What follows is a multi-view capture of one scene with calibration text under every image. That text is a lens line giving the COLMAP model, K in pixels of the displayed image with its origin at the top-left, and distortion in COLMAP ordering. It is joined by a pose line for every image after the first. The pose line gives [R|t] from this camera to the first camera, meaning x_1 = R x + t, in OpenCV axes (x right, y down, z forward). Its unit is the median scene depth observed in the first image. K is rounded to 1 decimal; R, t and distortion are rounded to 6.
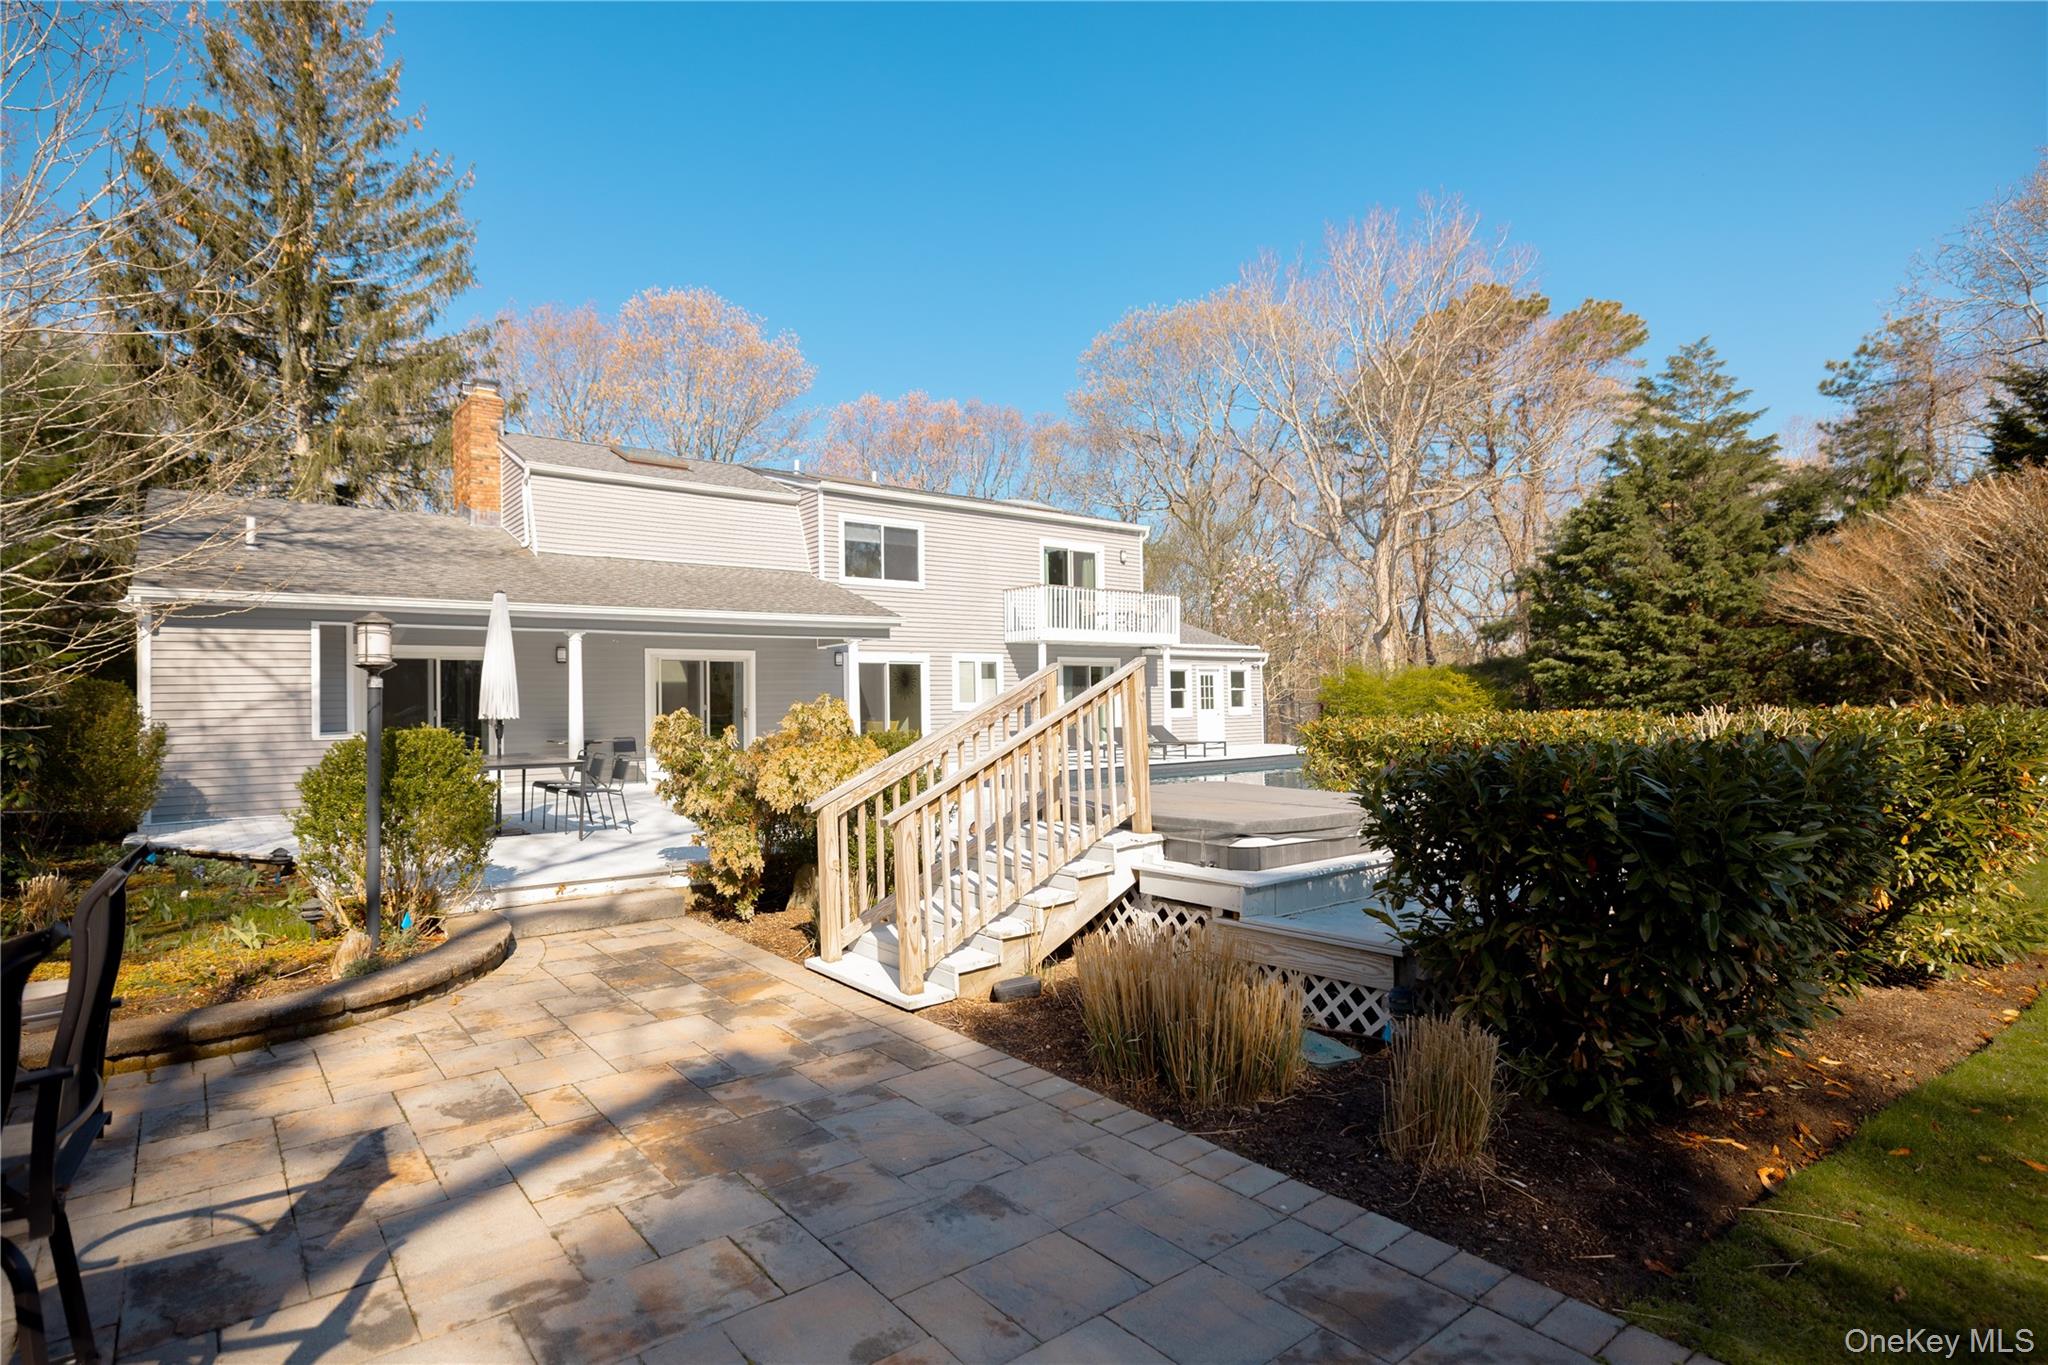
lens RADIAL K [[1041.2, 0, 1031.4], [0, 1041.2, 685.4], [0, 0, 1]] dist [0.001404, -0.001398]
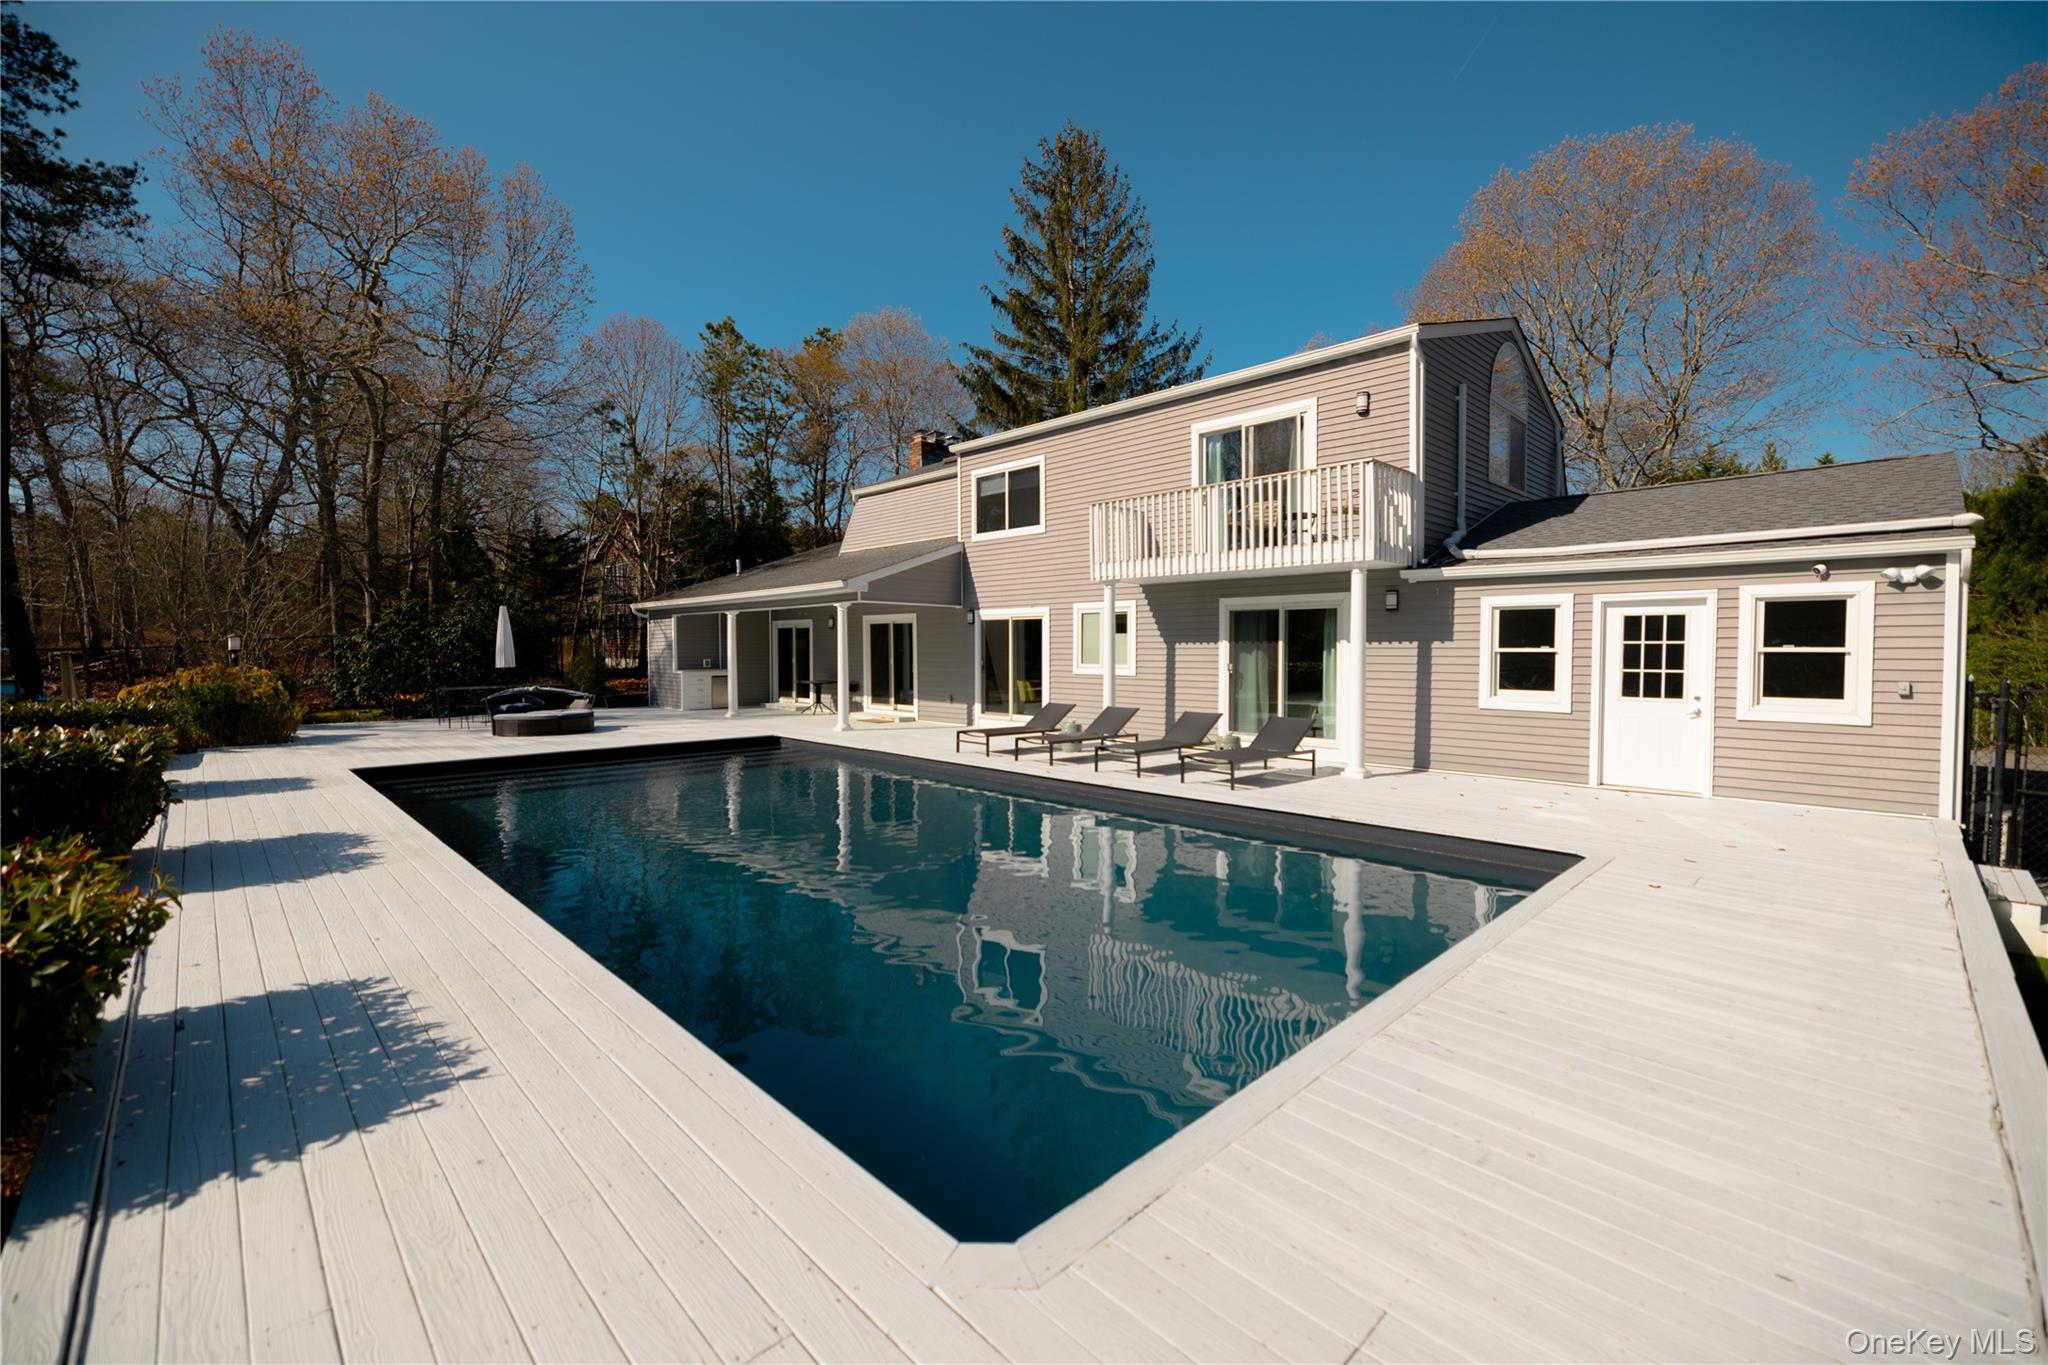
lens RADIAL K [[859.4, 0, 1022.5], [0, 859.4, 677.5], [0, 0, 1]] dist [-0.002810, -0.000077]
pose [[0.079970, 0.038647, -0.996048, 0.572175], [0.006231, 0.999209, 0.039269, 0.000236], [0.996778, -0.009347, 0.079666, 0.863358]]
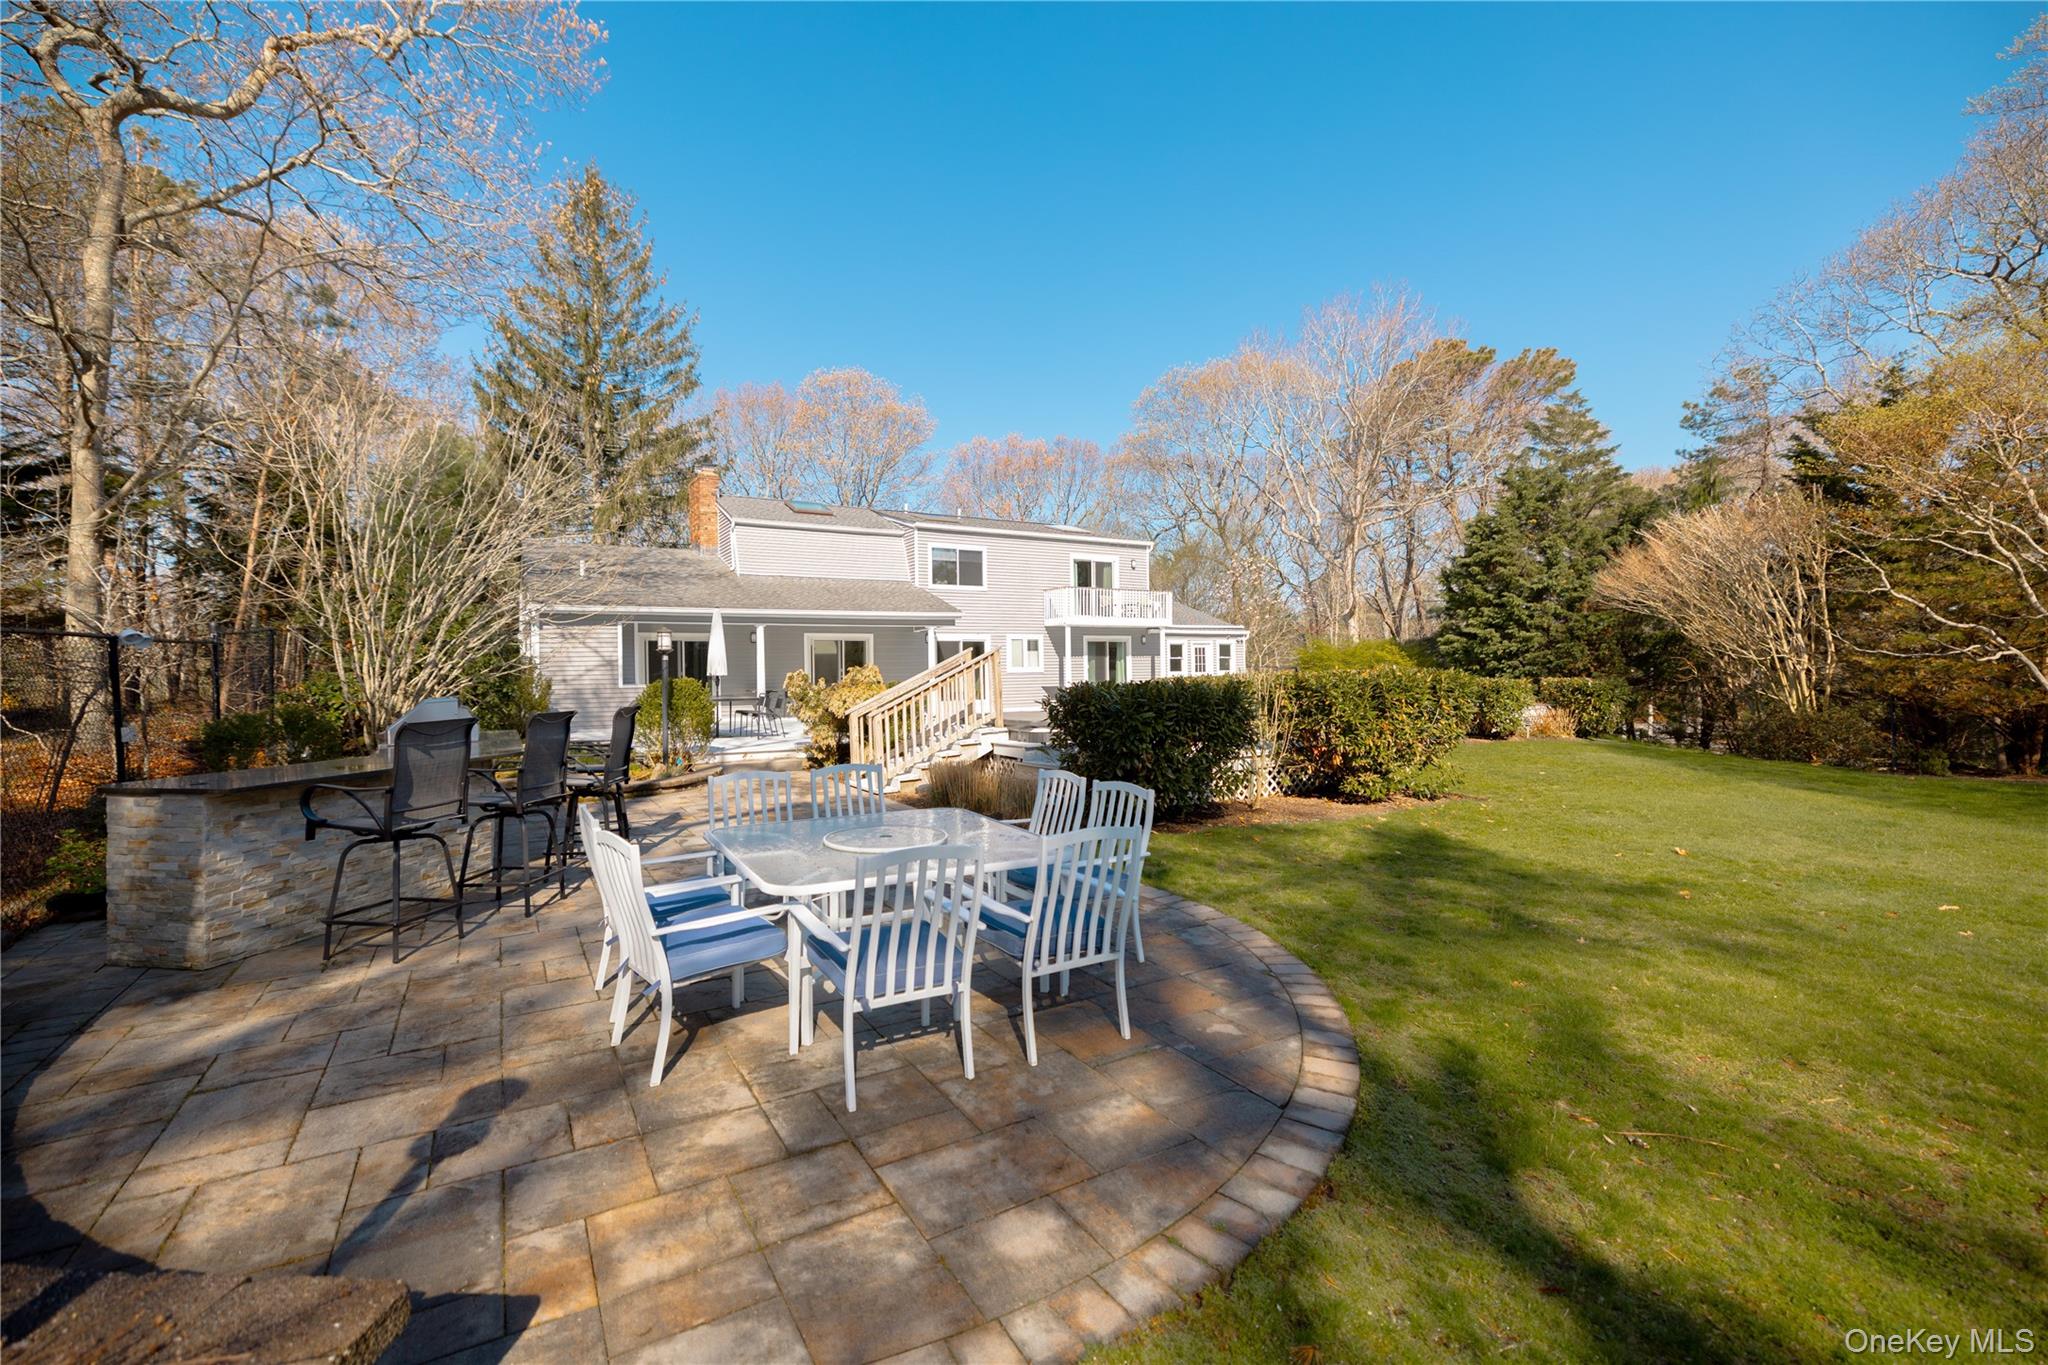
lens RADIAL K [[859.4, 0, 1015.5], [0, 859.4, 675.7], [0, 0, 1]] dist [-0.002810, -0.000077]
pose [[0.990010, 0.000996, -0.140997, 0.103147], [0.002593, 0.999677, 0.025263, -0.002408], [0.140976, -0.025376, 0.989688, -0.196778]]
